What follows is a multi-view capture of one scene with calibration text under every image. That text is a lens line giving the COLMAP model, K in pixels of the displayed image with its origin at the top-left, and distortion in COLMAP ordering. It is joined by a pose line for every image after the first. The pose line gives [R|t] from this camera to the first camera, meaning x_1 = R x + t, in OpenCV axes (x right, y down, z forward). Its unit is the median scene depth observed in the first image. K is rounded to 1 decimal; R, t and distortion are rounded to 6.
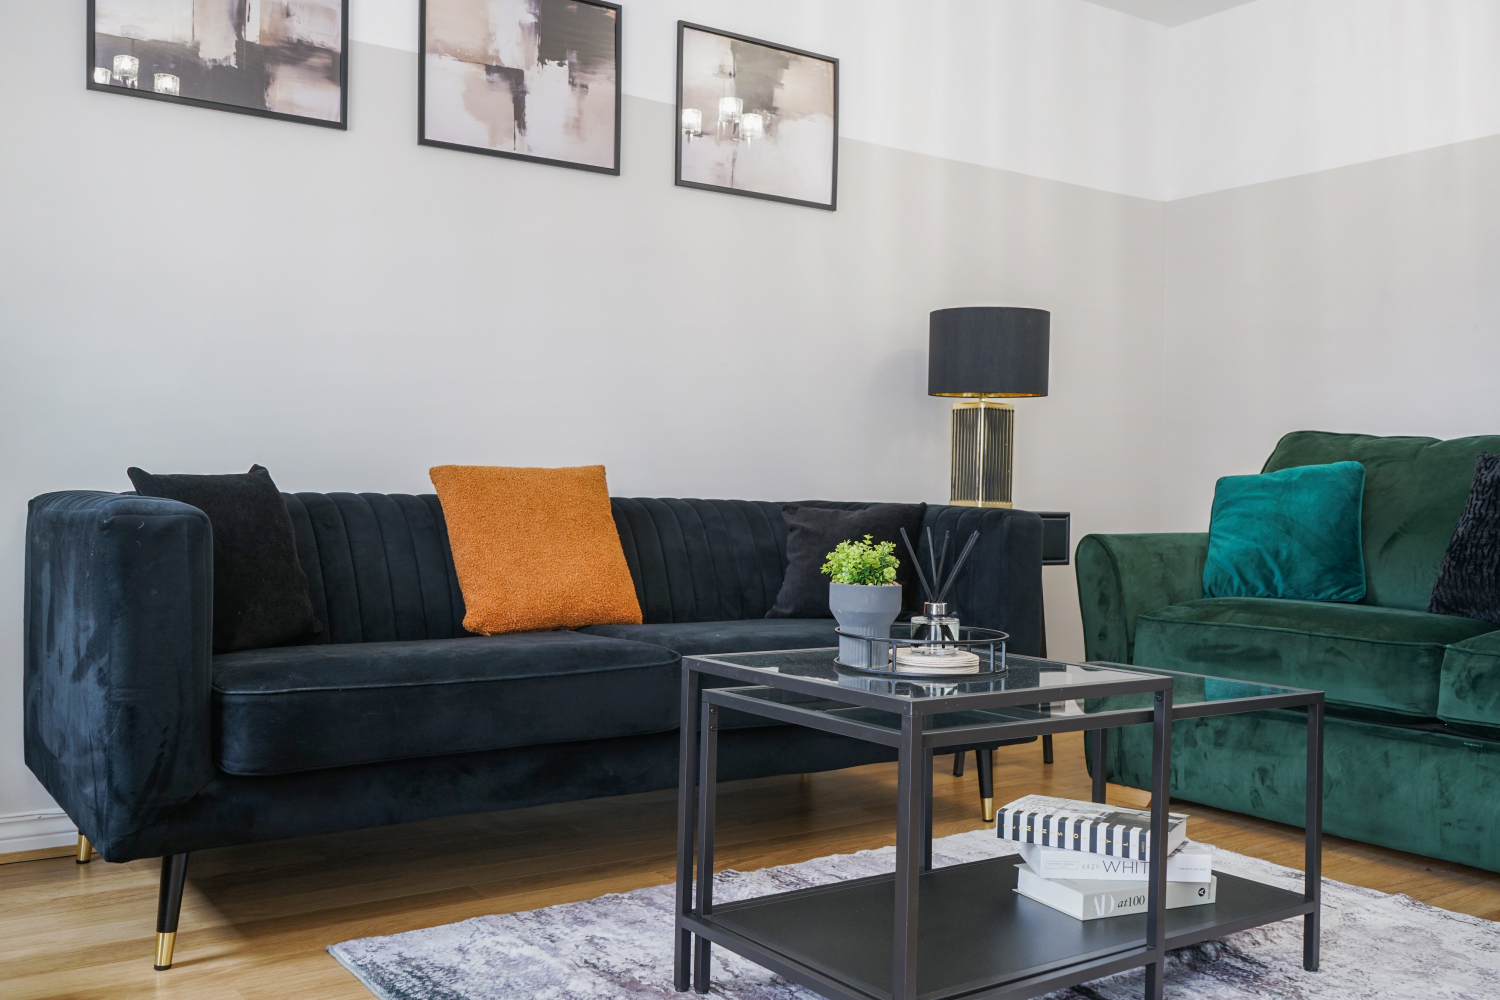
lens RADIAL K [[1362.5, 0, 746.3], [0, 1362.5, 496.8], [0, 0, 1]] dist [0.002666, 0.000000]
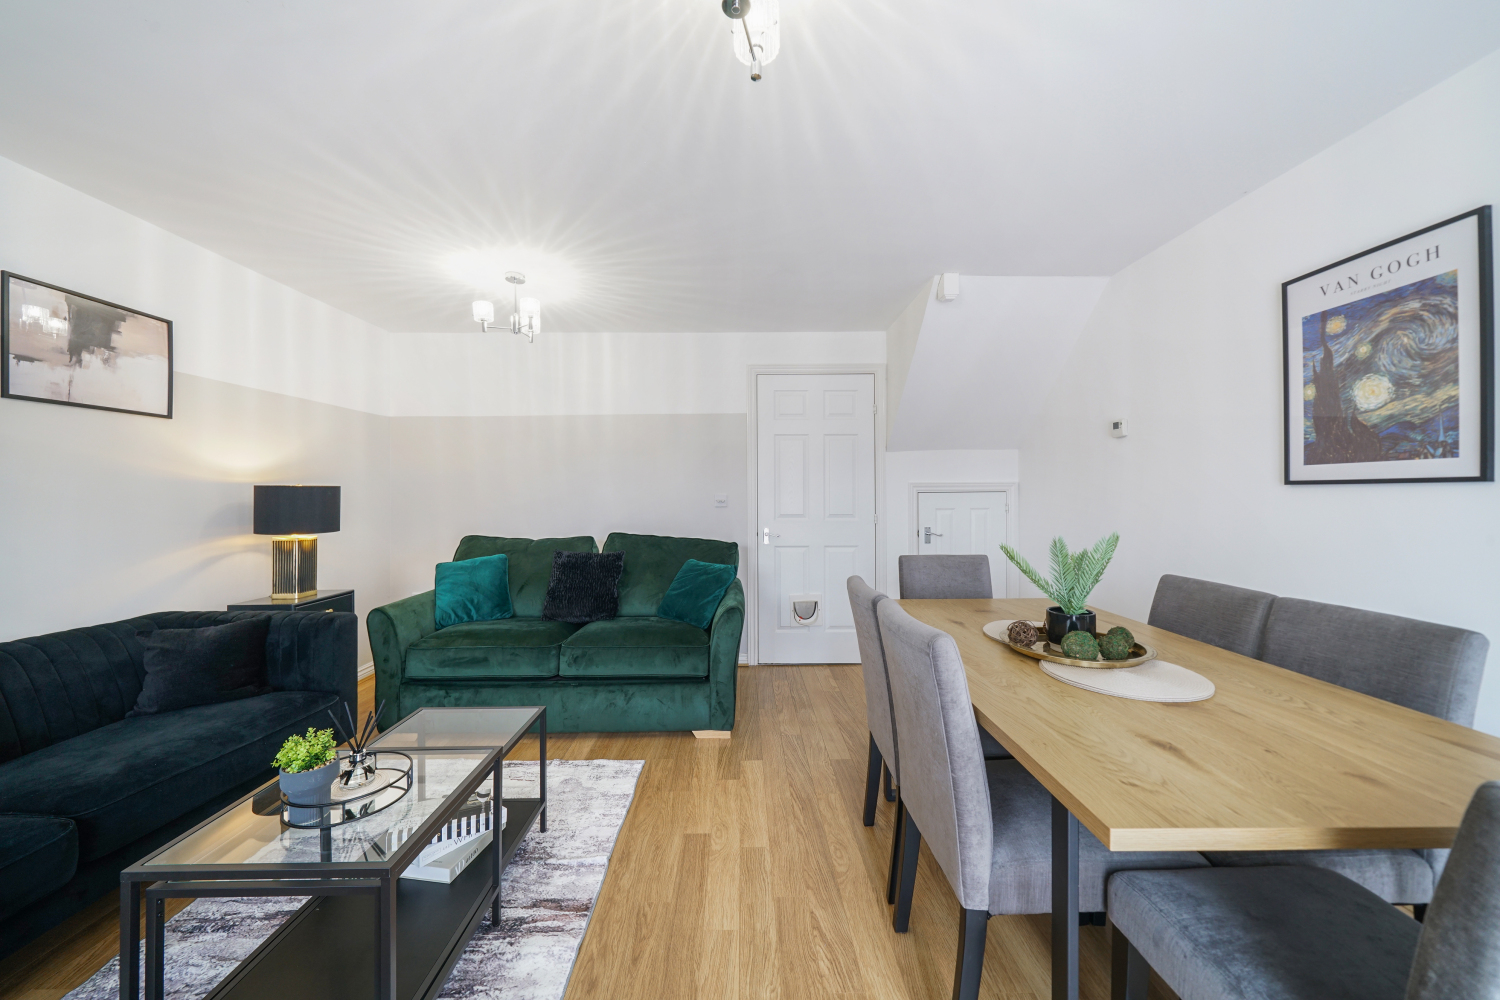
lens RADIAL K [[530.5, 0, 745.5], [0, 530.5, 492.9], [0, 0, 1]] dist [-0.005773, 0.000036]
pose [[0.564387, -0.017198, 0.825331, -0.079952], [0.017873, 0.999803, 0.008612, -0.157017], [-0.825316, 0.009891, 0.564584, 0.169672]]
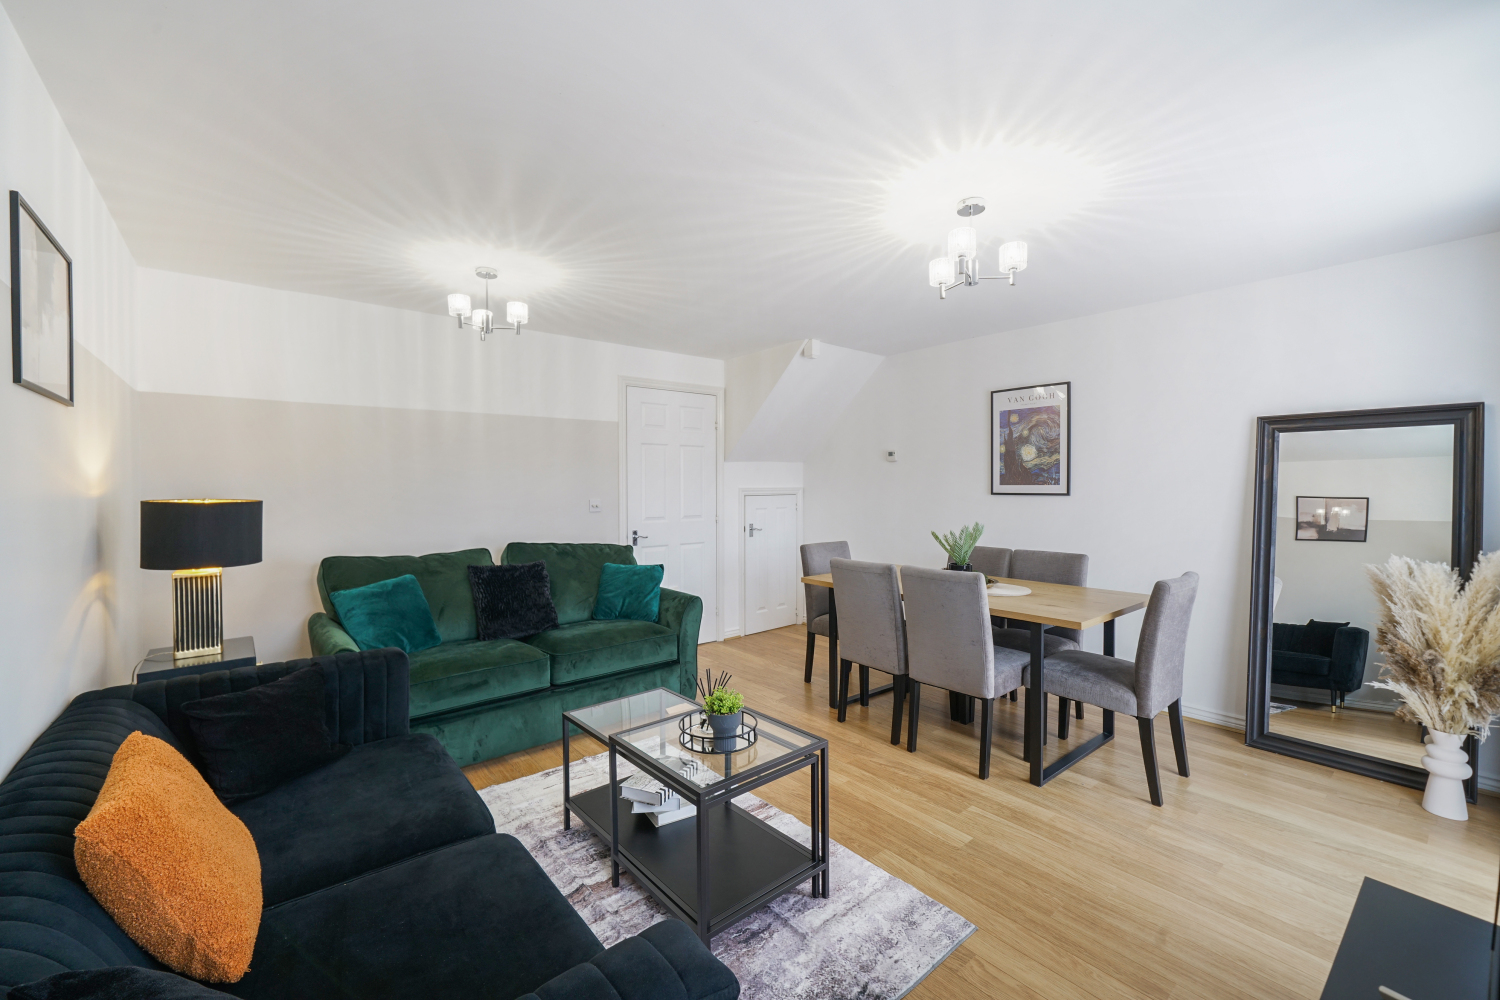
lens RADIAL K [[594.7, 0, 747.6], [0, 594.7, 493.6], [0, 0, 1]] dist [-0.006781, 0.000552]
pose [[-0.078121, -0.032204, 0.996424, -0.549156], [0.007903, 0.999427, 0.032921, -0.203611], [-0.996913, 0.010447, -0.077822, 0.682766]]
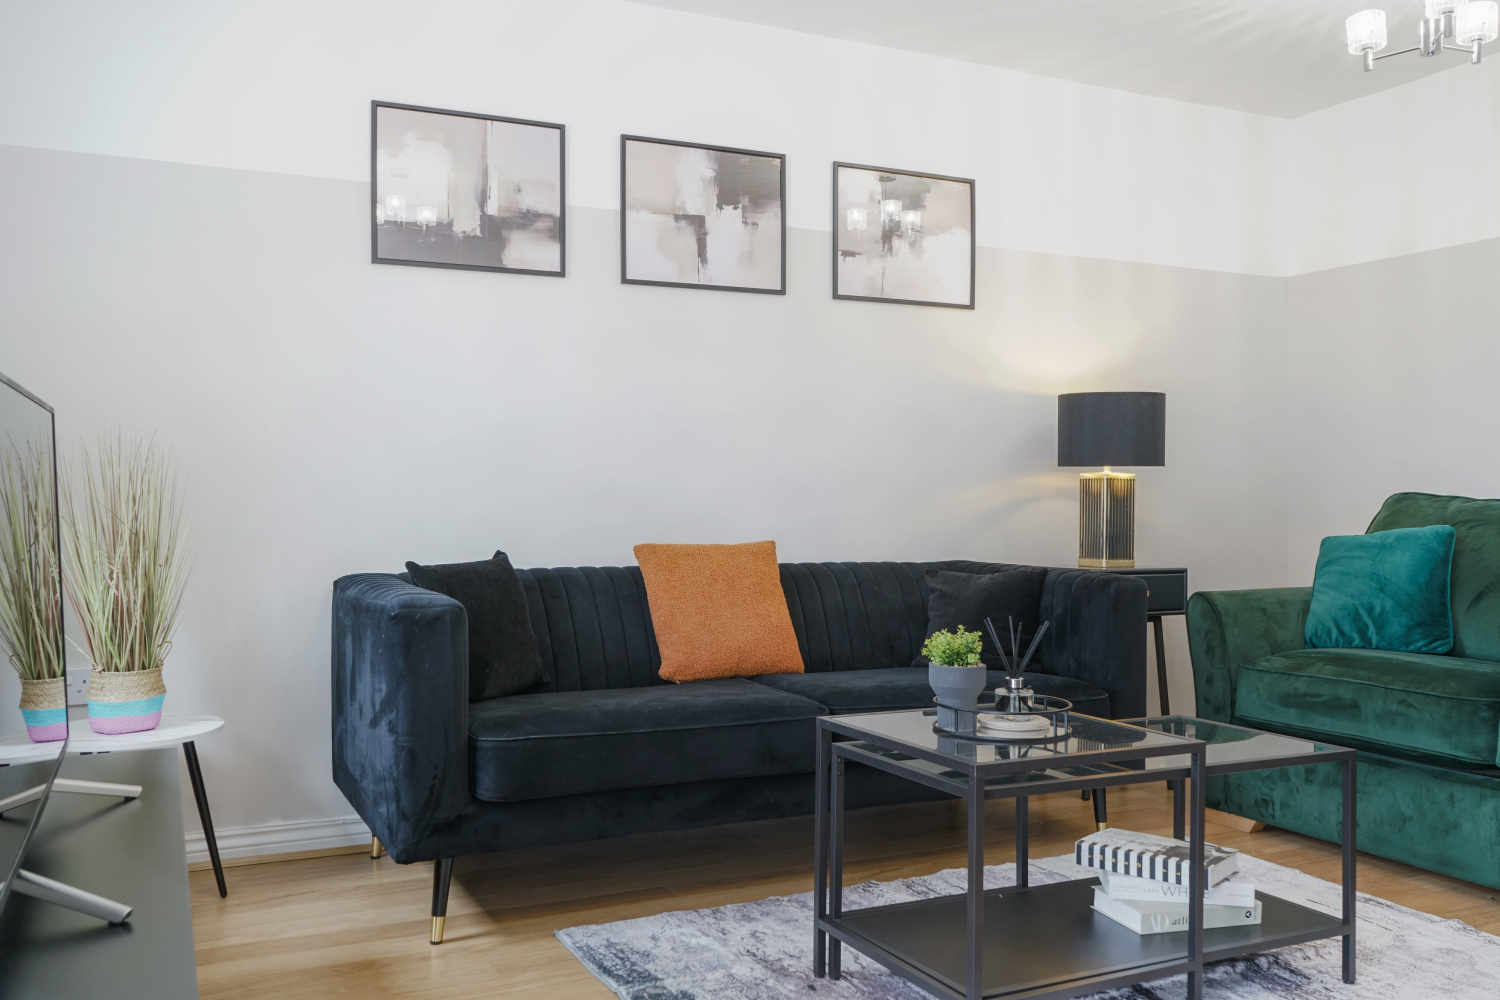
lens RADIAL K [[1283.4, 0, 747.3], [0, 1283.4, 498.0], [0, 0, 1]] dist [-0.005313, 0.010700]
pose [[0.987807, -0.013851, -0.155063, 0.054876], [0.012799, 0.999888, -0.007780, -0.056459], [0.155153, 0.005701, 0.987874, -0.145105]]
